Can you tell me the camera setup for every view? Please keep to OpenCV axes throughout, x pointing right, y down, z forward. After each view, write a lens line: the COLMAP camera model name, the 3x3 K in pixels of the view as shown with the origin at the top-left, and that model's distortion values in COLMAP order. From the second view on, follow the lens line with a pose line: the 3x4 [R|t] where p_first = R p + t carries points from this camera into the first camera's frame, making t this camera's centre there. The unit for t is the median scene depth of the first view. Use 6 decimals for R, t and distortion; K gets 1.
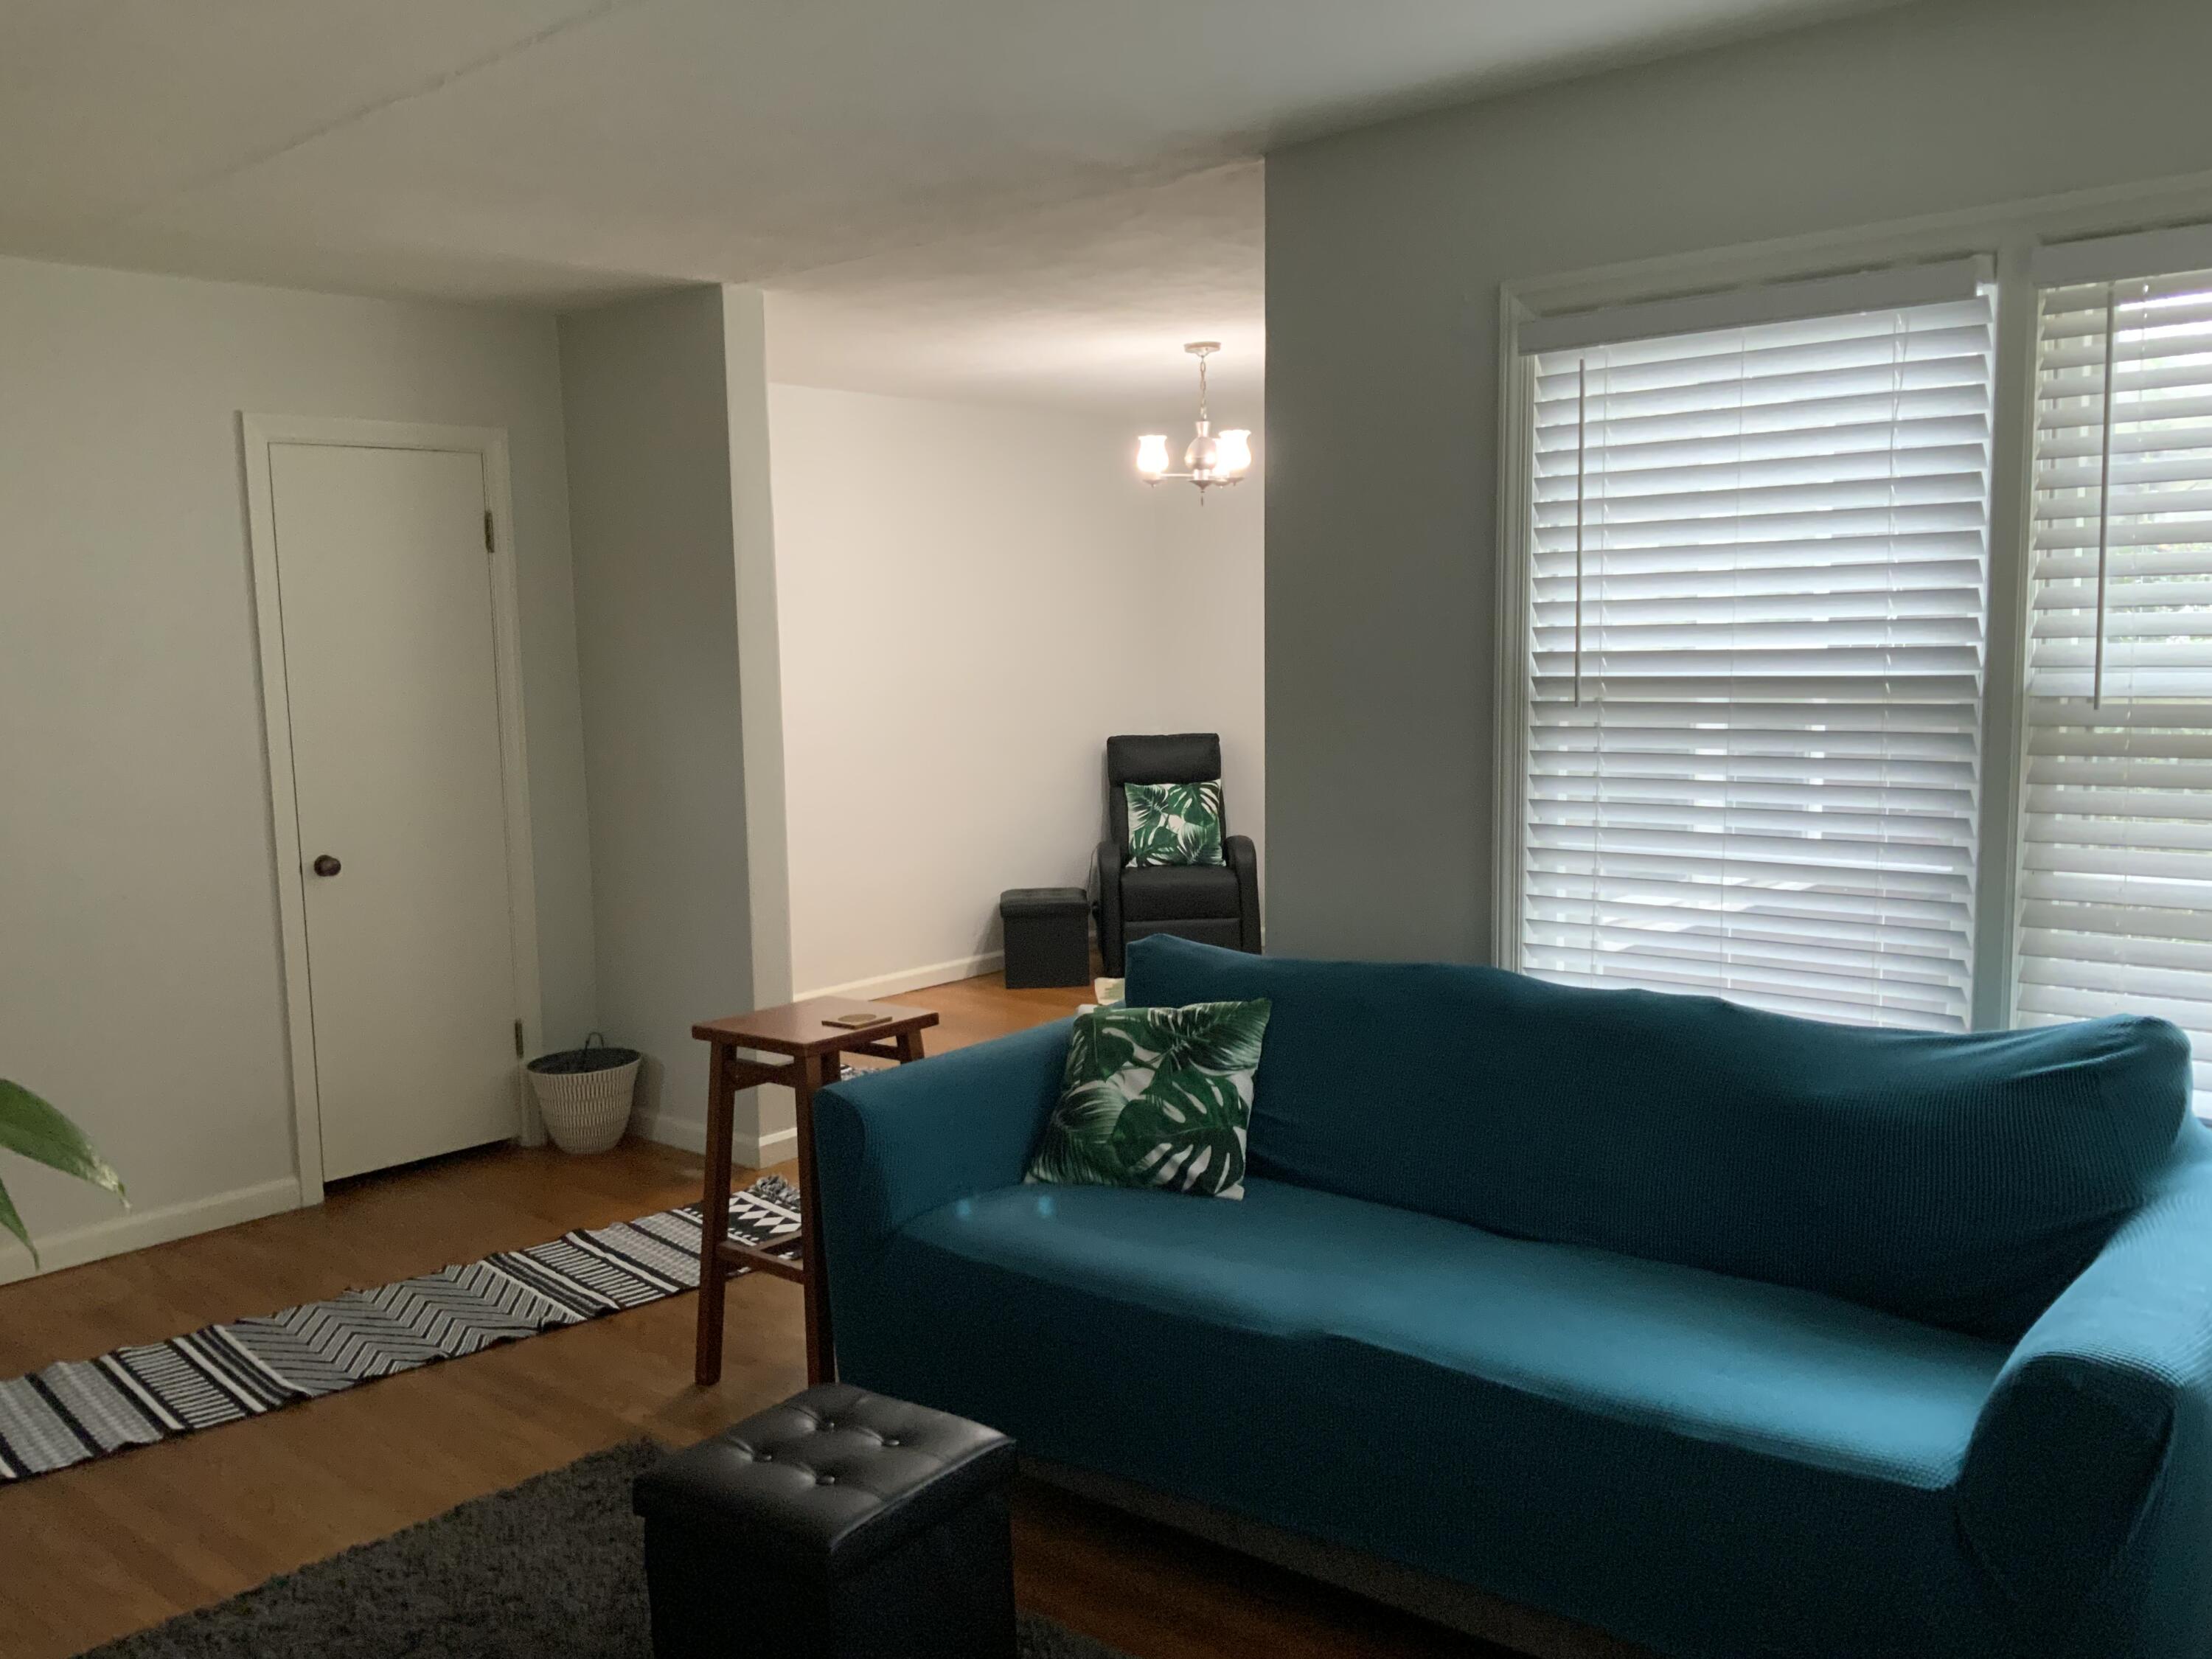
lens RADIAL K [[1834.2, 0, 1115.9], [0, 1834.2, 830.8], [0, 0, 1]] dist [0.072768, -0.140511]
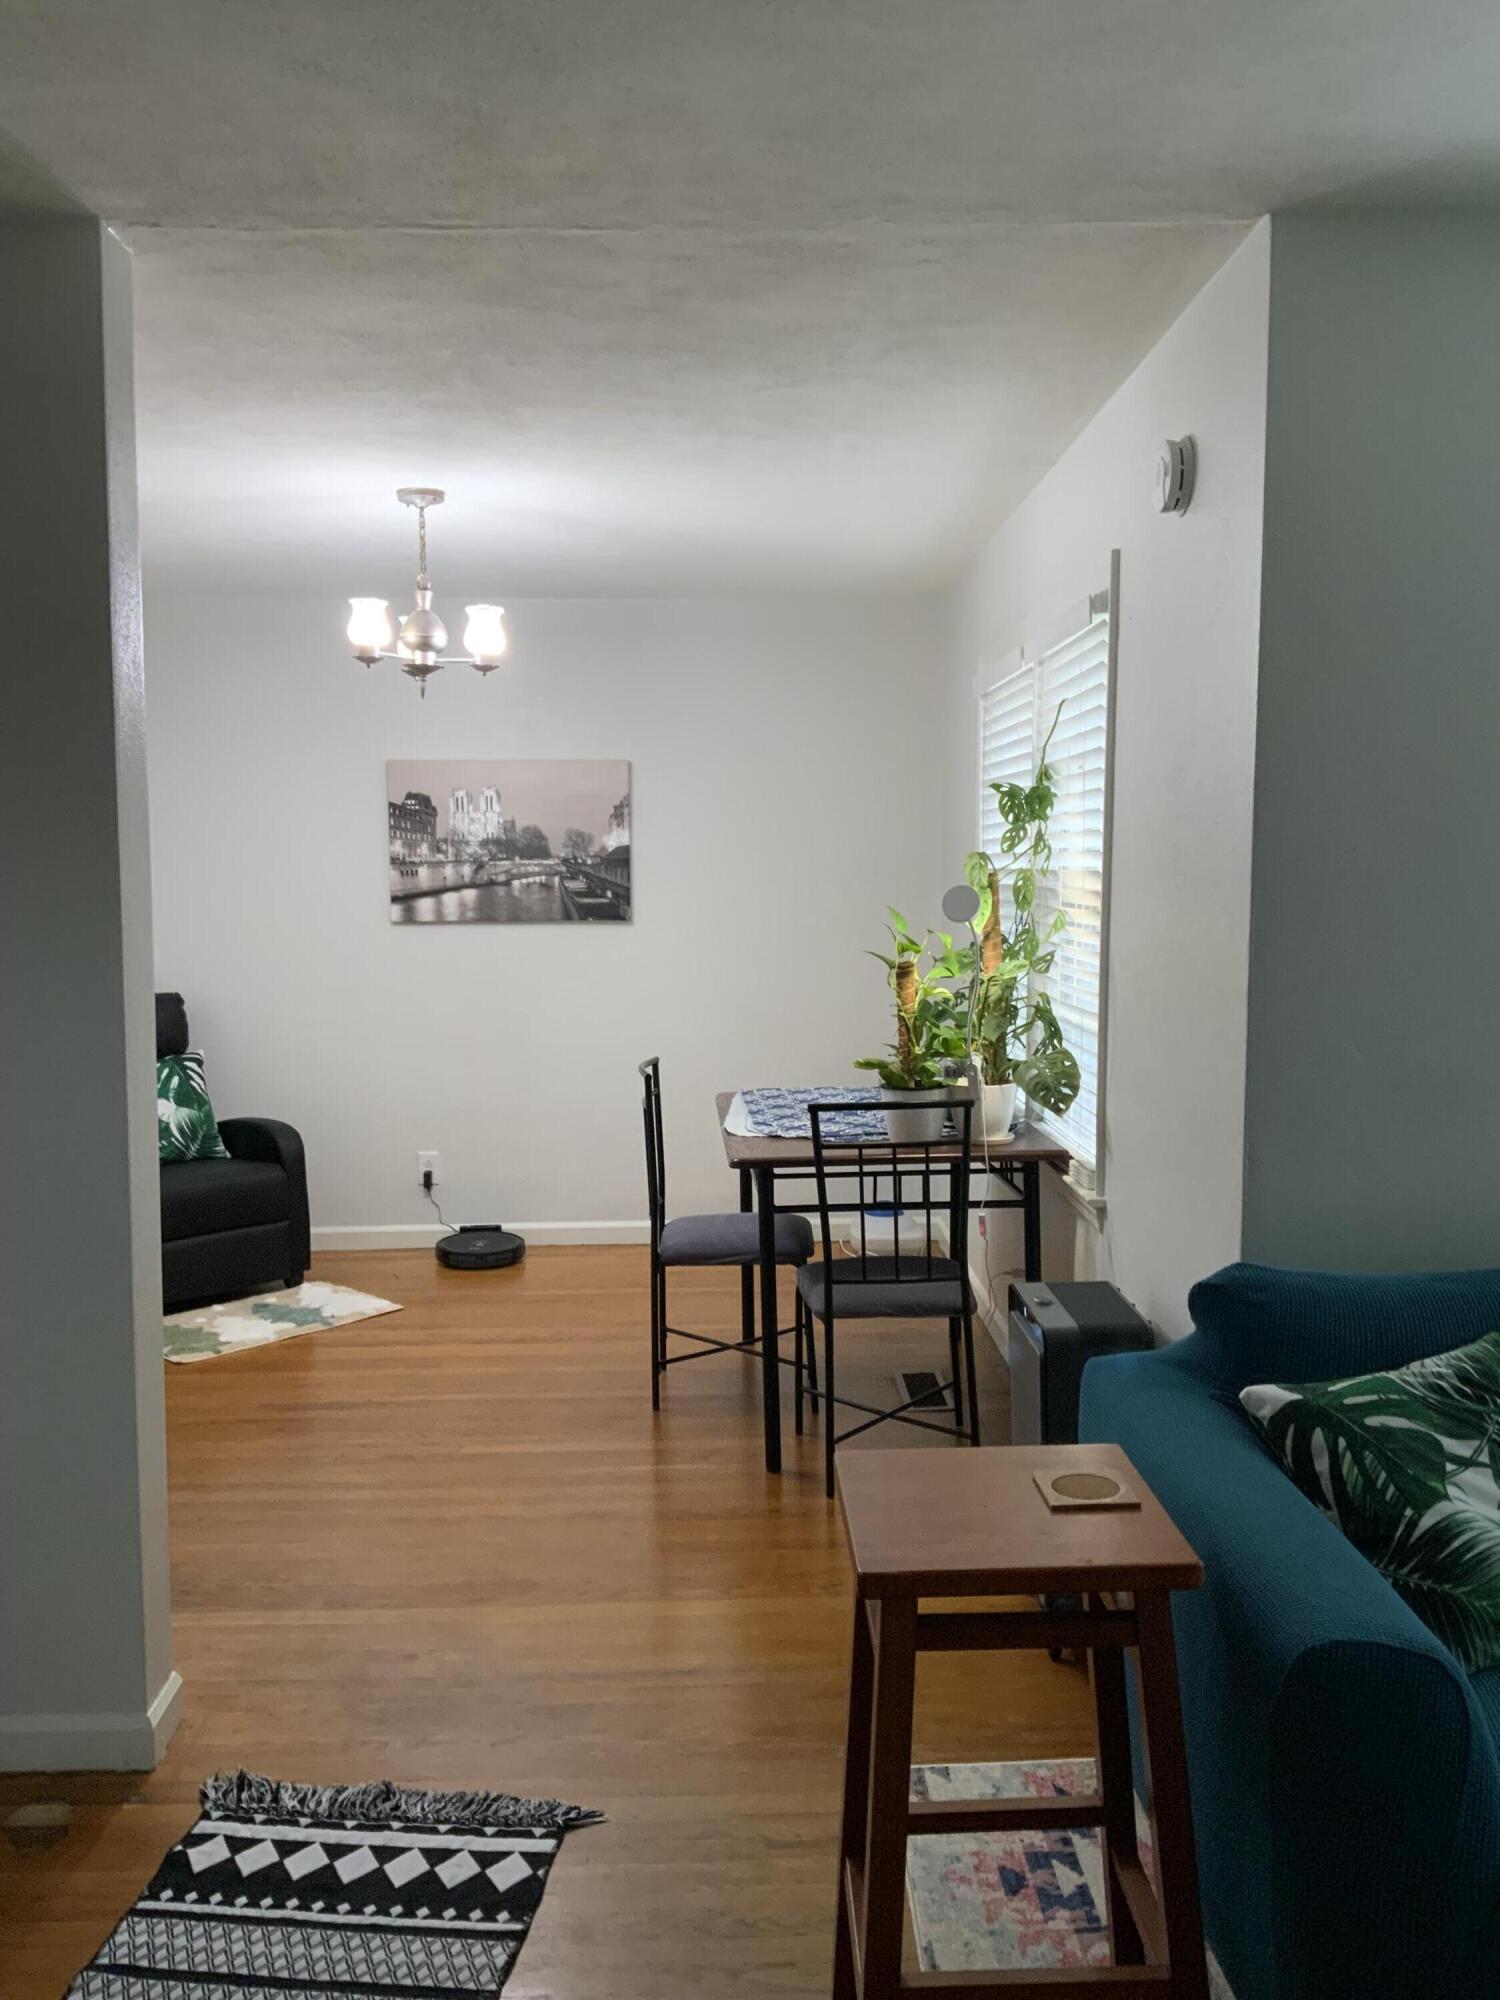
lens RADIAL K [[1658.4, 0, 779.0], [0, 1658.4, 996.7], [0, 0, 1]] dist [0.072768, -0.140511]
pose [[0.738894, -0.039257, 0.672677, -0.323563], [0.067984, 0.997551, -0.016459, -0.028979], [-0.670383, 0.057893, 0.739753, 0.387110]]
